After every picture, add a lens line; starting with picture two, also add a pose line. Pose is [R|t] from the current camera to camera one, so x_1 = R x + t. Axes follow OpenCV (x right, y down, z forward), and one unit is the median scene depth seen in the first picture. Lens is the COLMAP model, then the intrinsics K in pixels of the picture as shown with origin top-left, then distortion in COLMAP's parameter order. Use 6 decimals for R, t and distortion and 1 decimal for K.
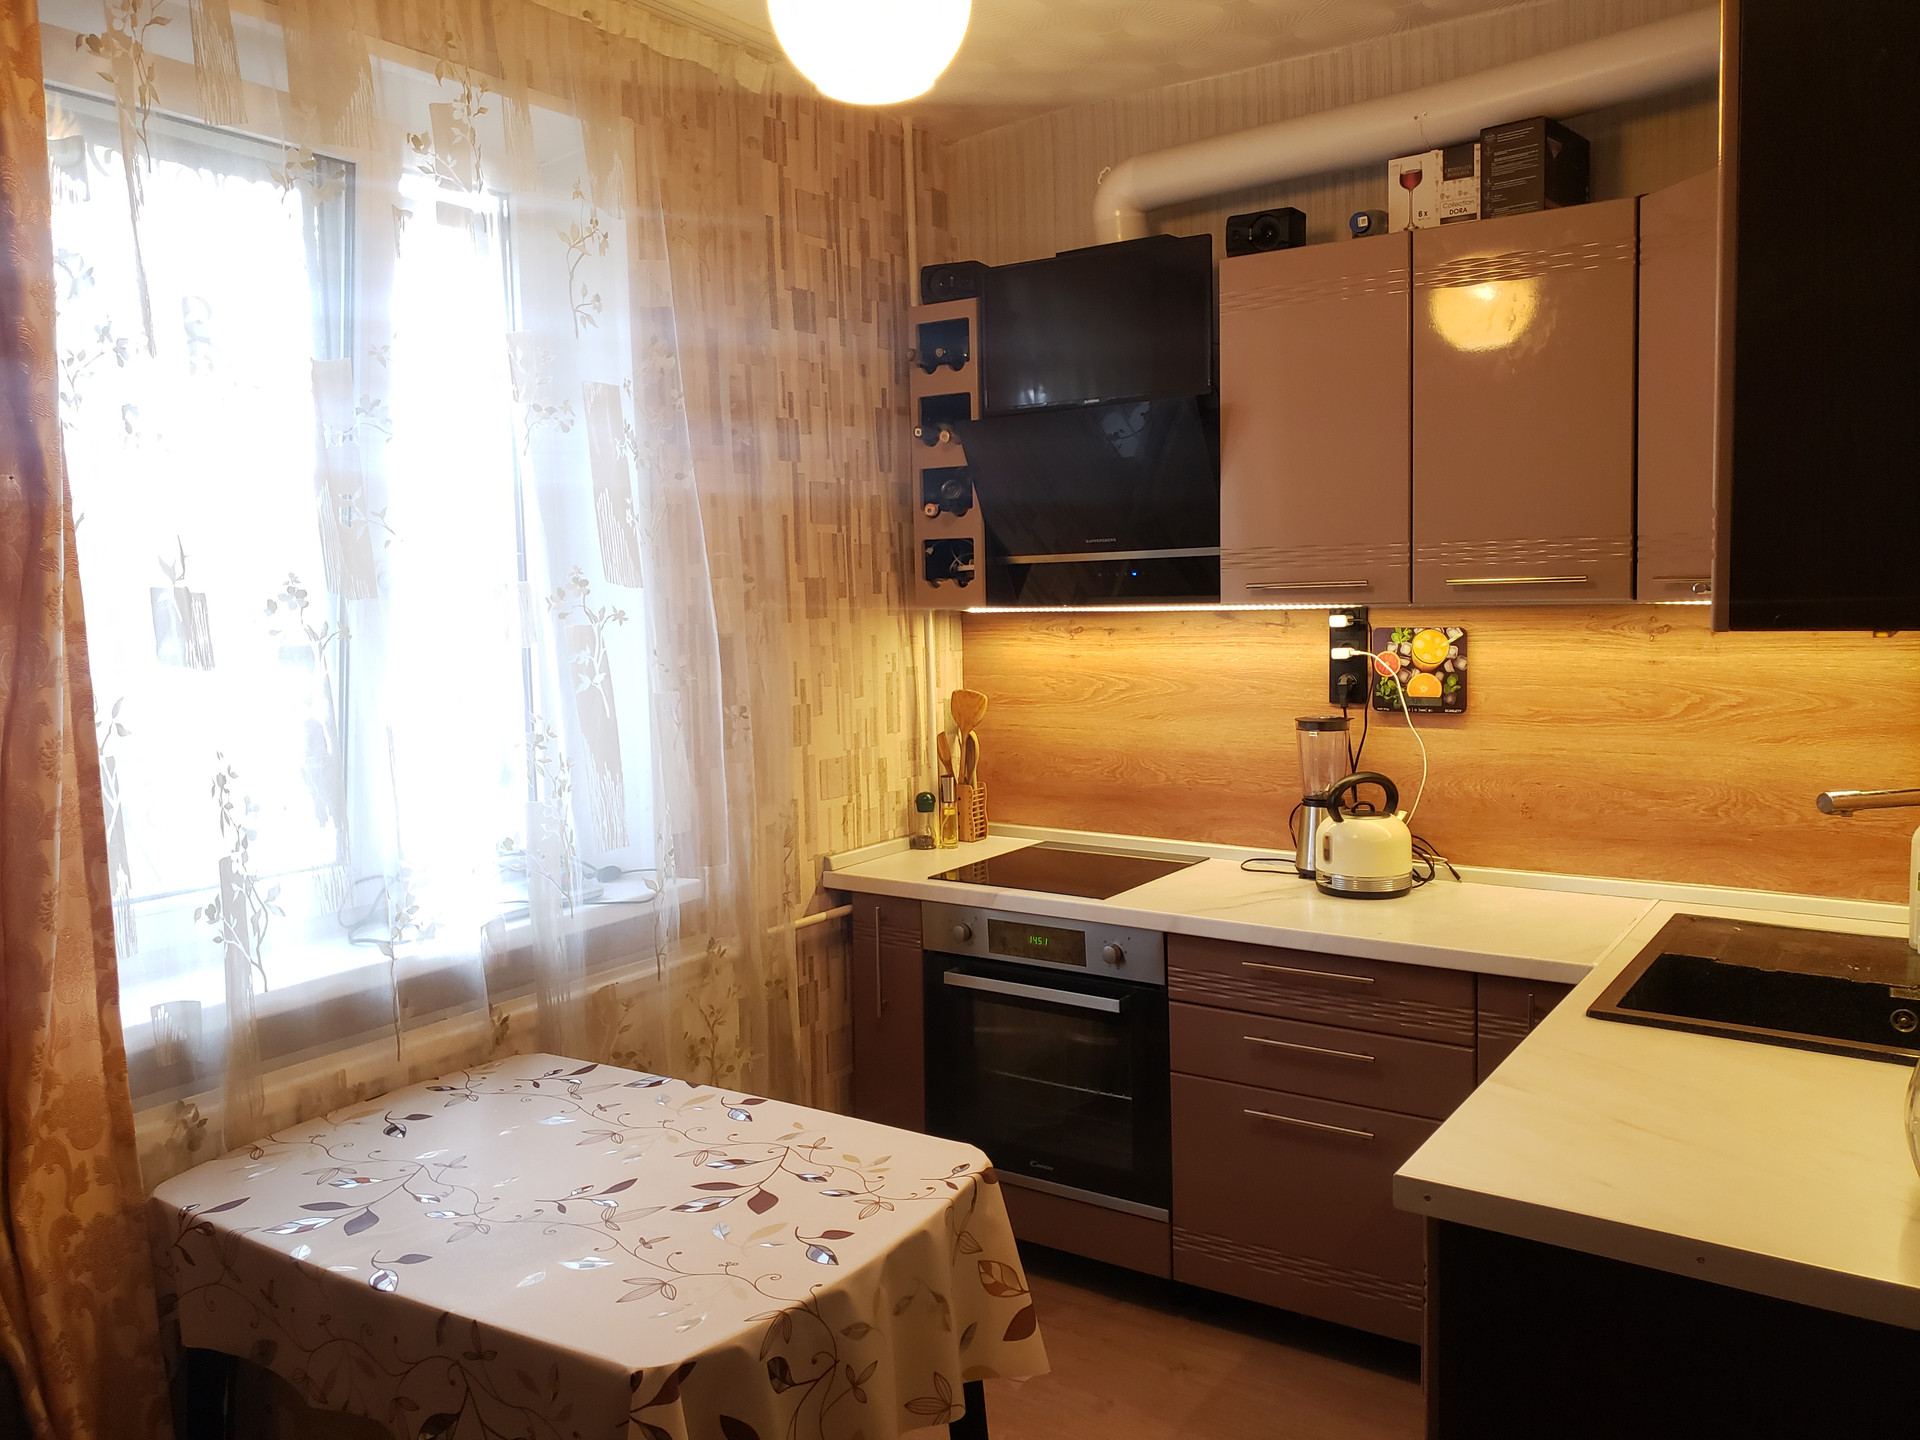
lens RADIAL K [[1421.5, 0, 960.0], [0, 1421.5, 720.0], [0, 0, 1]] dist [0.006510, 0.001210]
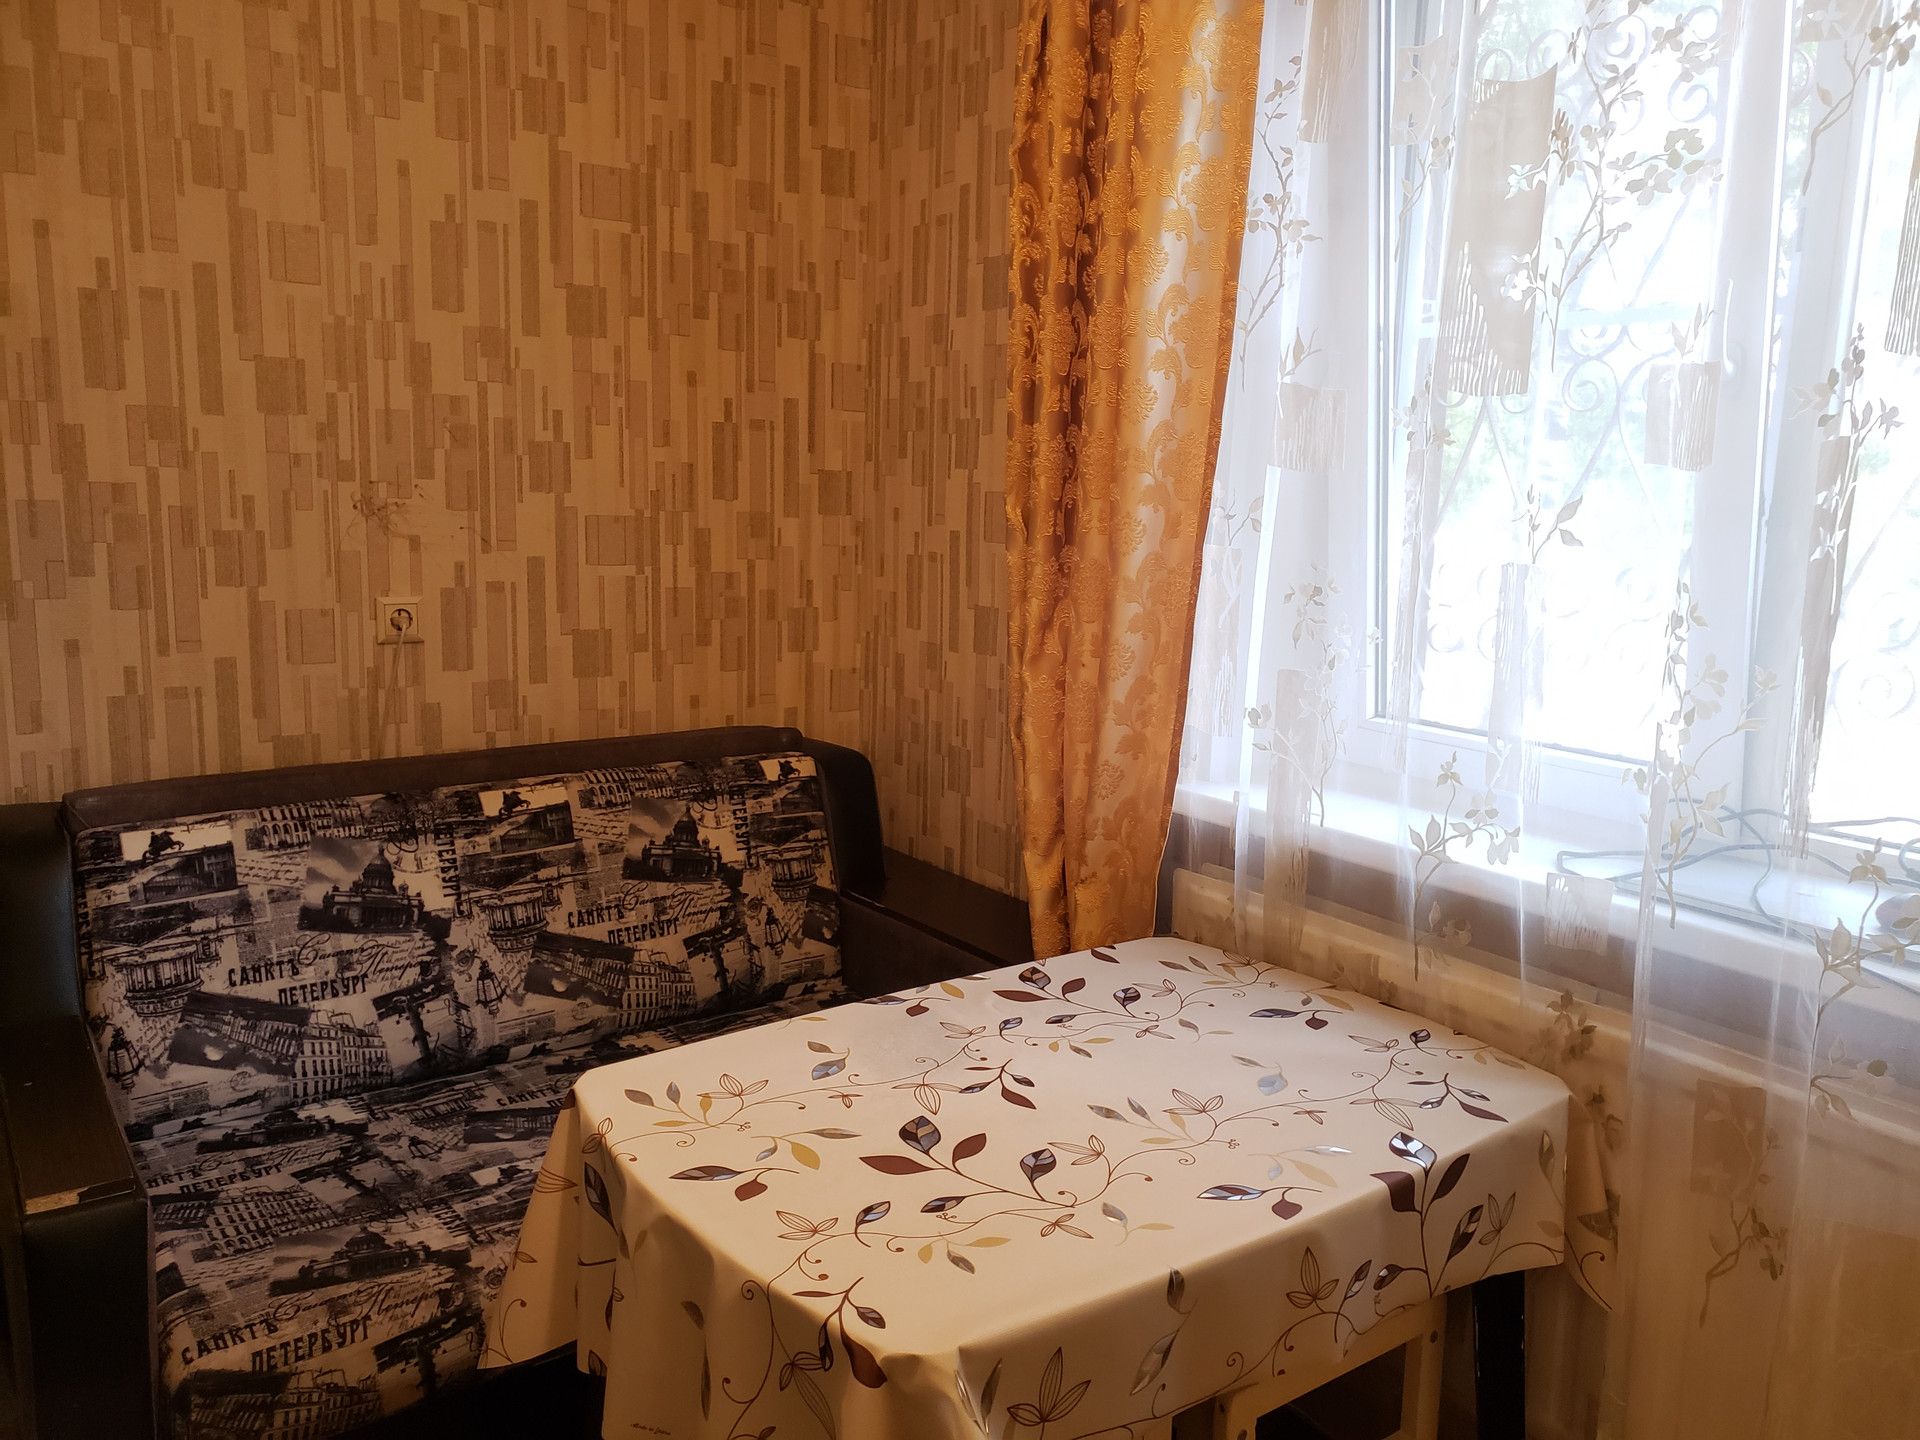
lens RADIAL K [[1421.5, 0, 960.0], [0, 1421.5, 720.0], [0, 0, 1]] dist [0.006510, 0.001210]
pose [[-0.322782, 0.167981, -0.931447, 0.443649], [-0.114478, 0.969970, 0.214599, -0.048754], [0.939524, 0.175899, -0.293859, 1.047155]]
